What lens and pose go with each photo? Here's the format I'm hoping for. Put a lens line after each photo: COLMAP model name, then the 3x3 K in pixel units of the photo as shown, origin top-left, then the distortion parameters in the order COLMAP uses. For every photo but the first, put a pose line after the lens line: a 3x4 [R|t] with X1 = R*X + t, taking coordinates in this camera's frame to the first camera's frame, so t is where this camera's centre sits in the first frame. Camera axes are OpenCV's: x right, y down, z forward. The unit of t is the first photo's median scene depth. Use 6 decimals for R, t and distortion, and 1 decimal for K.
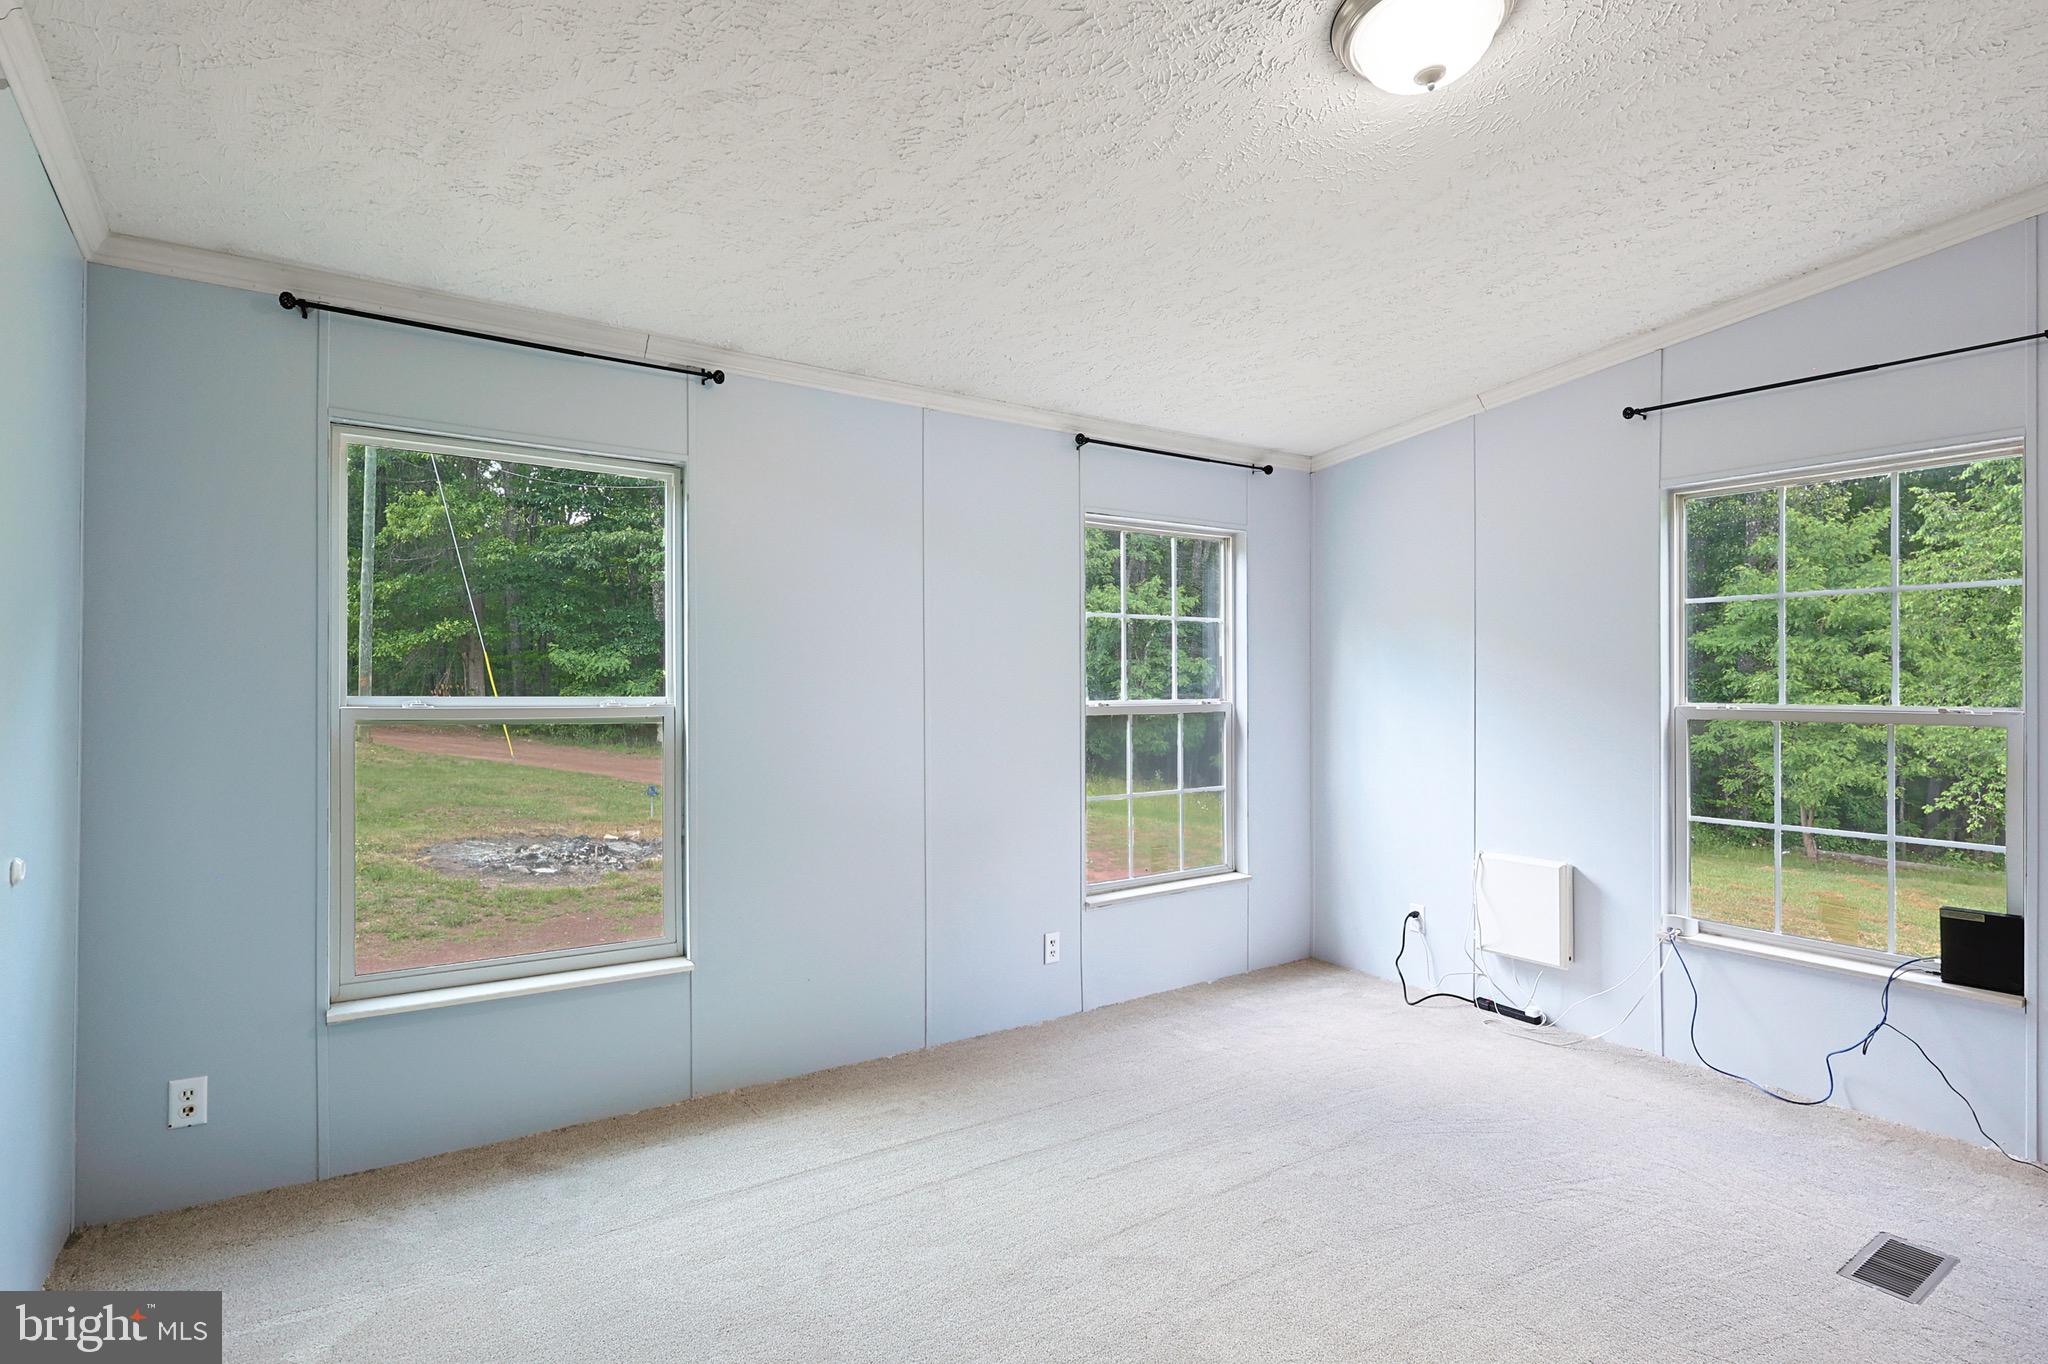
lens RADIAL K [[988.6, 0, 1024.0], [0, 988.6, 682.0], [0, 0, 1]] dist [-0.015466, 0.010206]
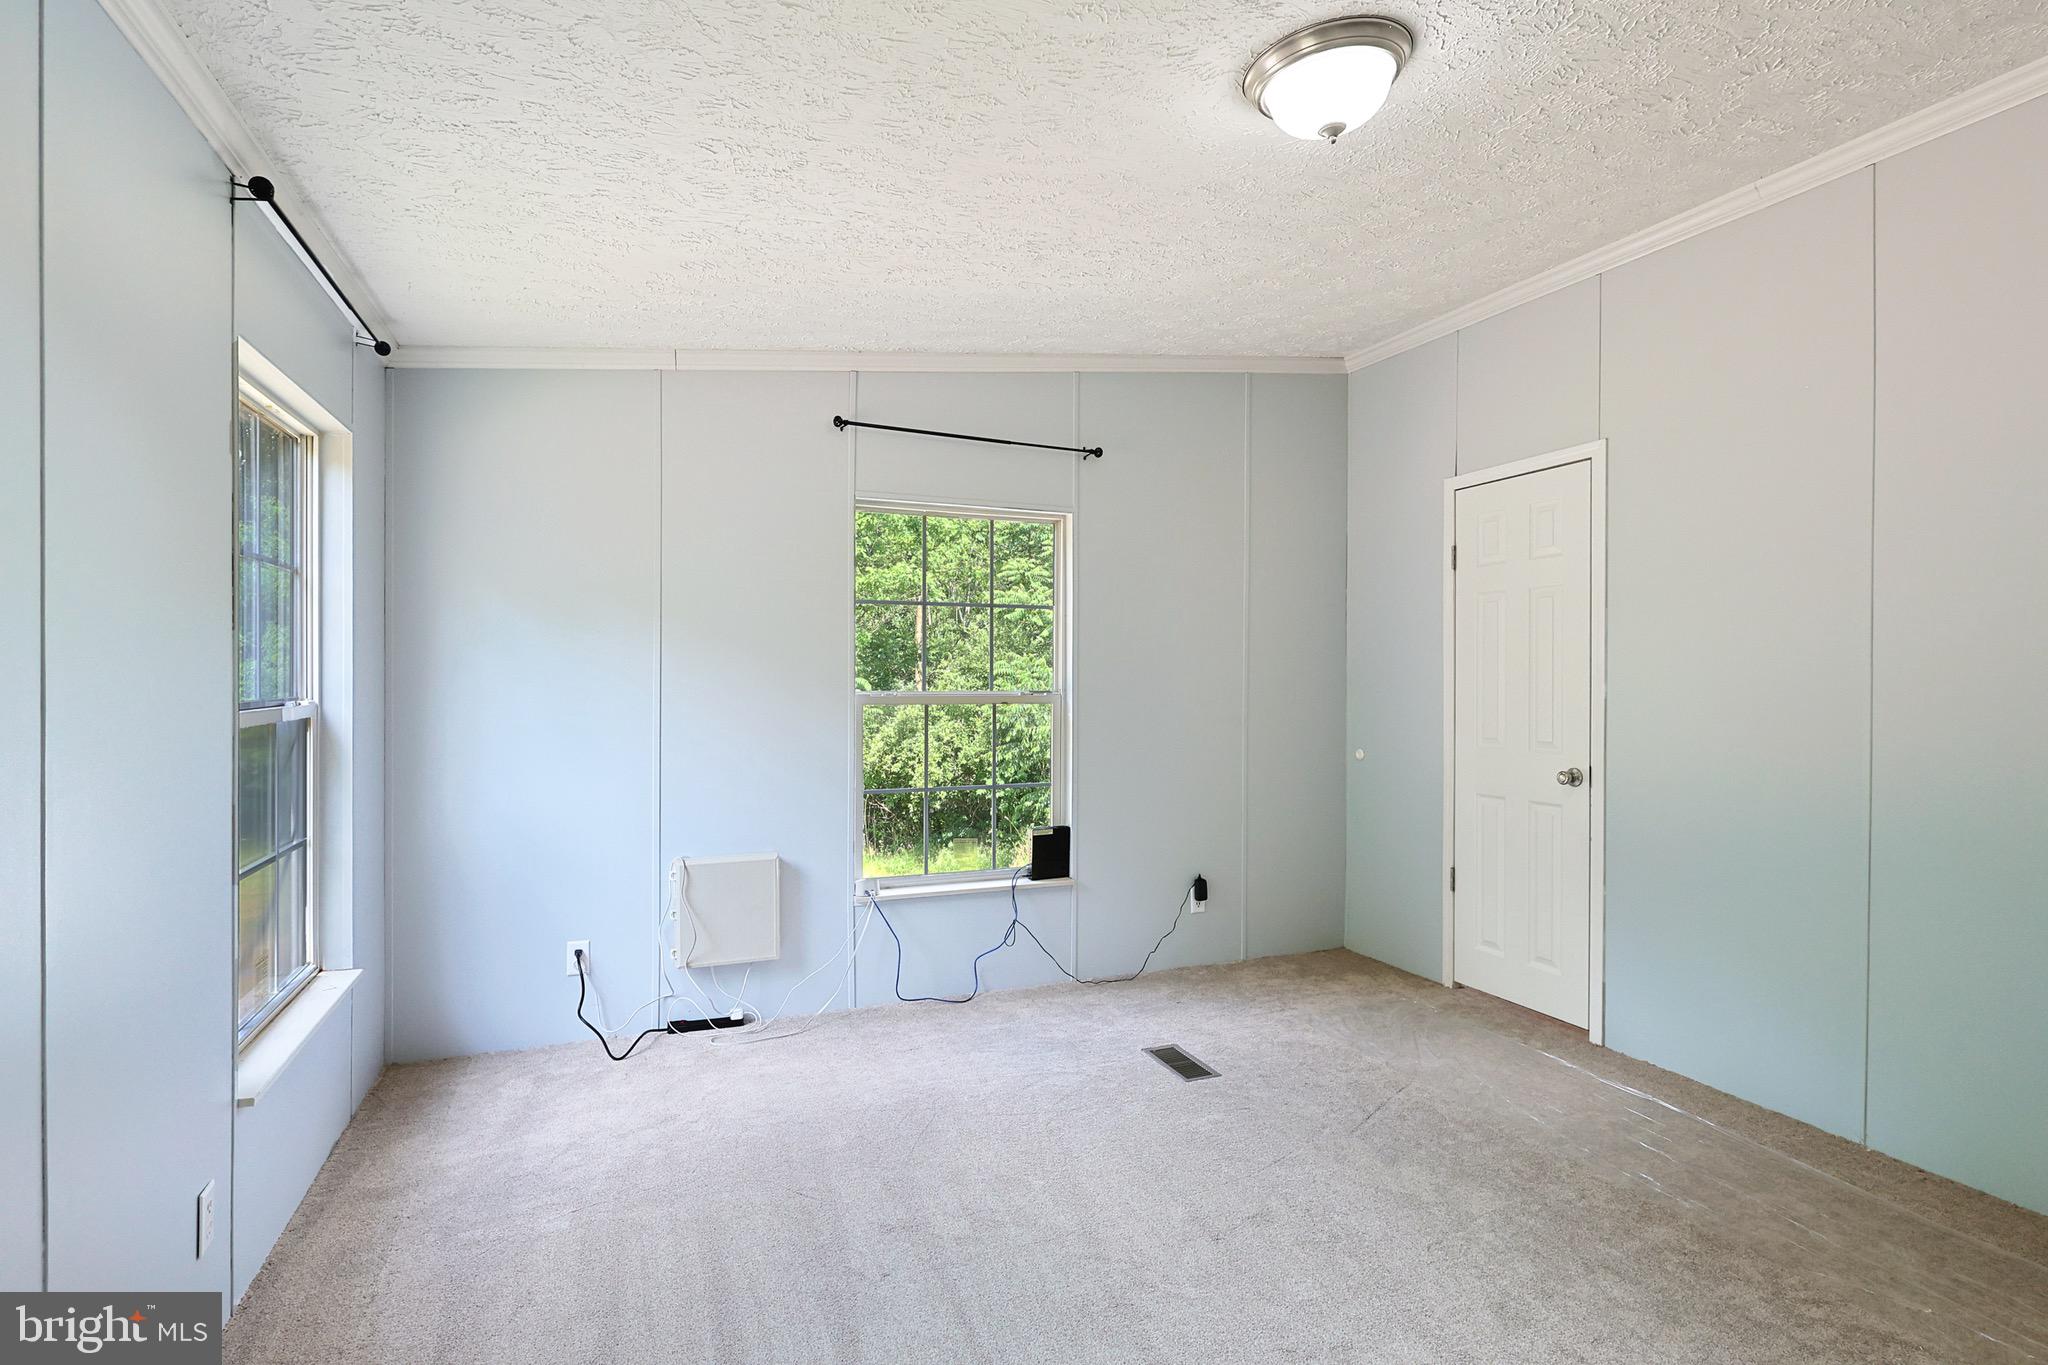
lens RADIAL K [[988.6, 0, 1024.0], [0, 988.6, 682.5], [0, 0, 1]] dist [-0.015466, 0.010206]
pose [[0.220999, -0.007041, 0.975249, -0.378180], [-0.005027, 0.999952, 0.008358, 0.001320], [-0.975261, -0.006750, 0.220953, 0.543076]]
